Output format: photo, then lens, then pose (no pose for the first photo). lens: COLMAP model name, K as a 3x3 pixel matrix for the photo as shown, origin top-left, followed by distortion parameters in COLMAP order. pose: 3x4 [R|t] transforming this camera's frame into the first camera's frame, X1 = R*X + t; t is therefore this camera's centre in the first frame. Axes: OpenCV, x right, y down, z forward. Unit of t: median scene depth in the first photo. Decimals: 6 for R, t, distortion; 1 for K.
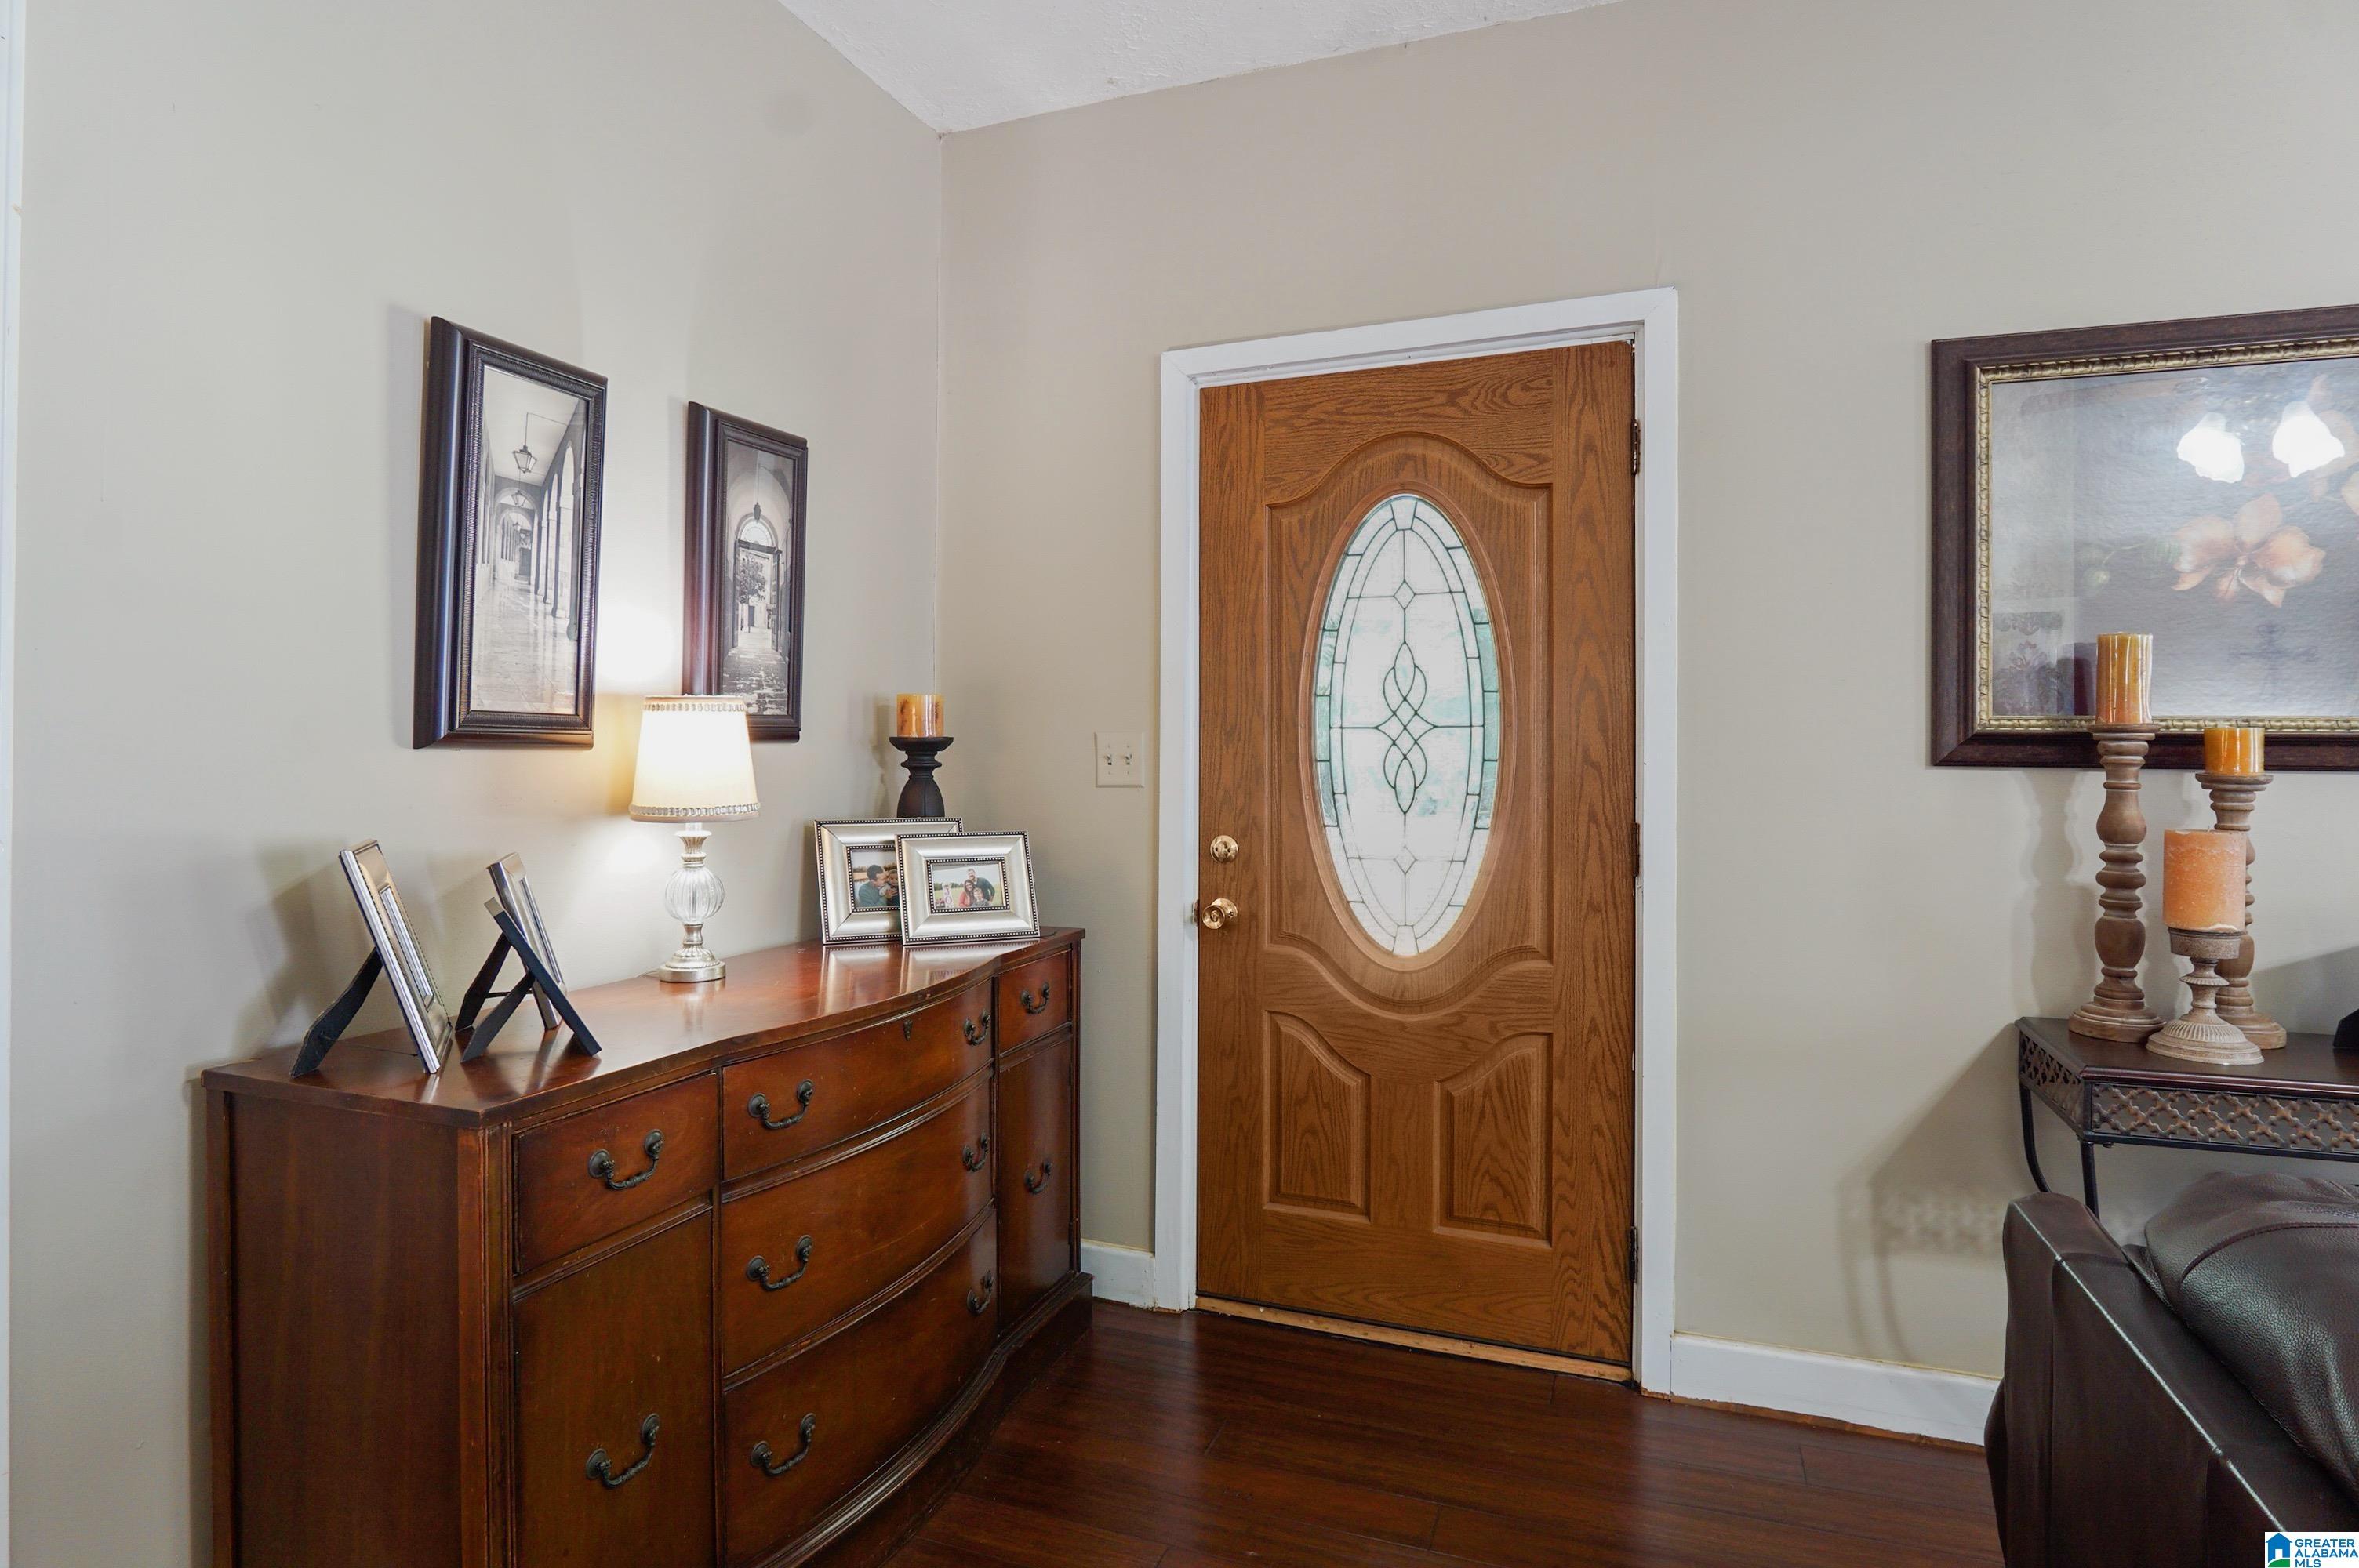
lens RADIAL K [[1272.1, 0, 1165.8], [0, 1272.1, 764.3], [0, 0, 1]] dist [-0.033363, 0.008458]
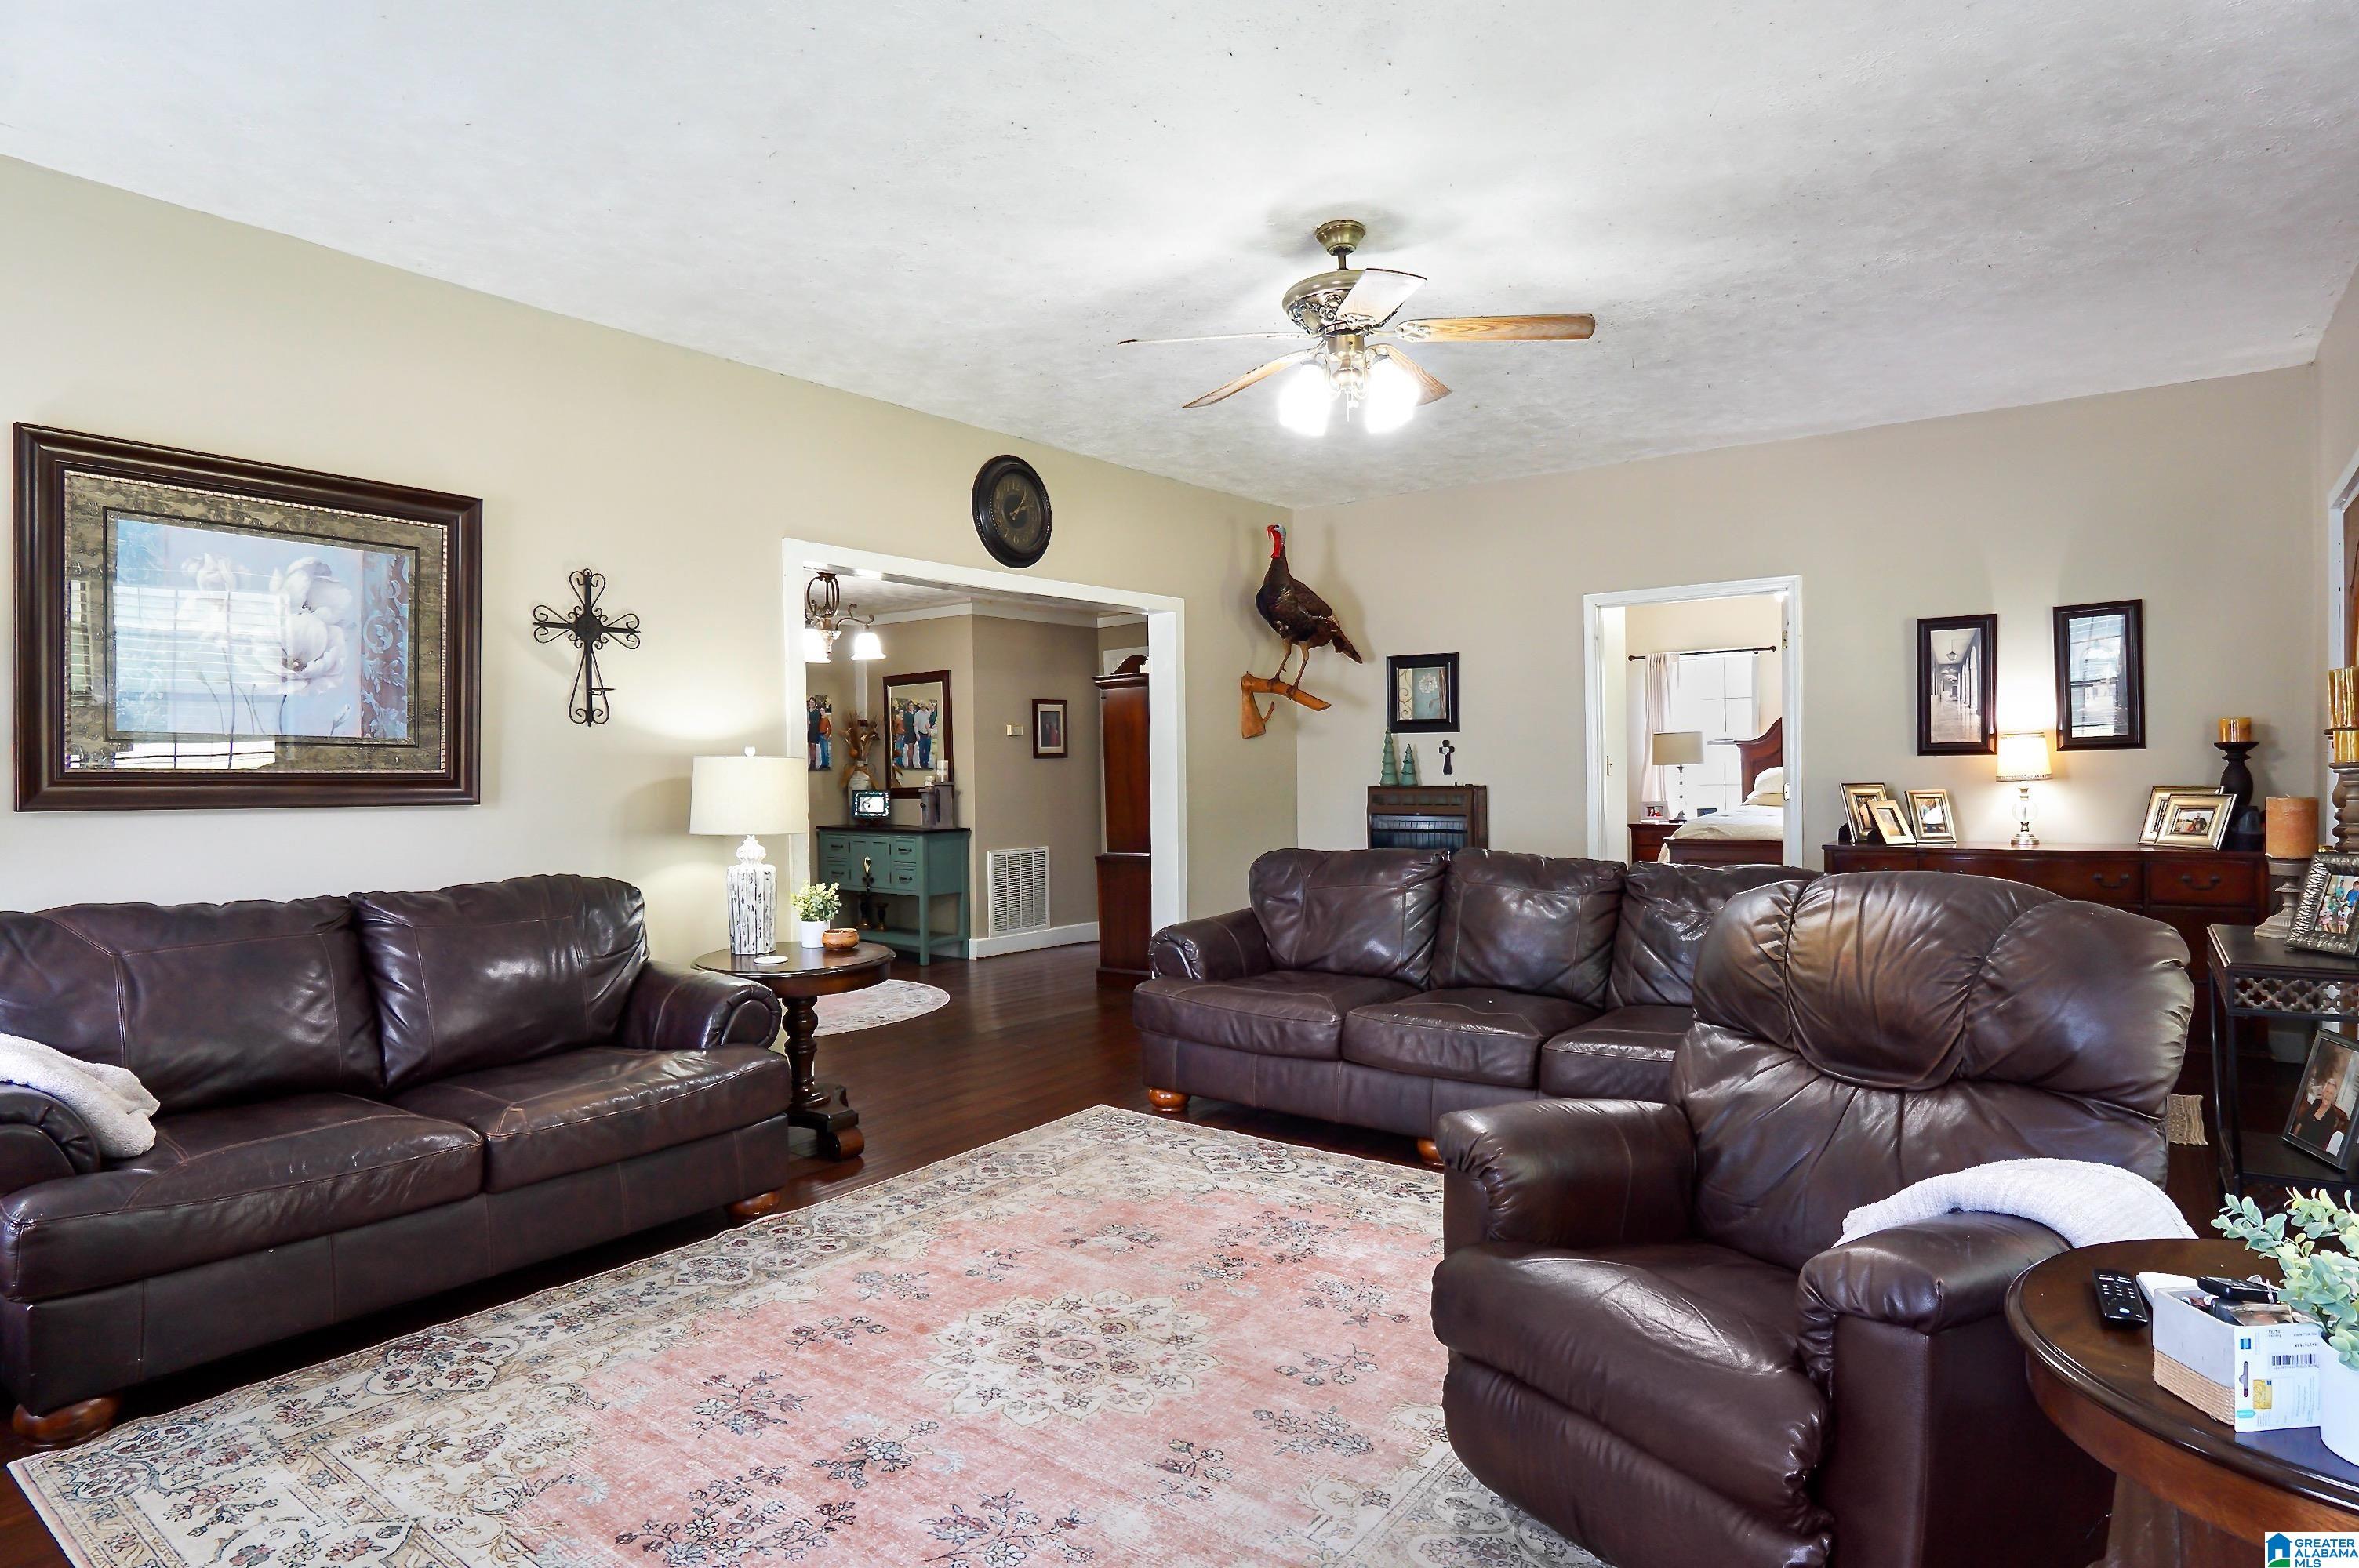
lens RADIAL K [[1272.1, 0, 1180.2], [0, 1272.1, 801.8], [0, 0, 1]] dist [-0.033363, 0.008458]
pose [[-0.265044, 0.026906, -0.963861, 2.394657], [0.009775, 0.999634, 0.025217, 0.005053], [0.964187, -0.002738, -0.265210, 0.037886]]
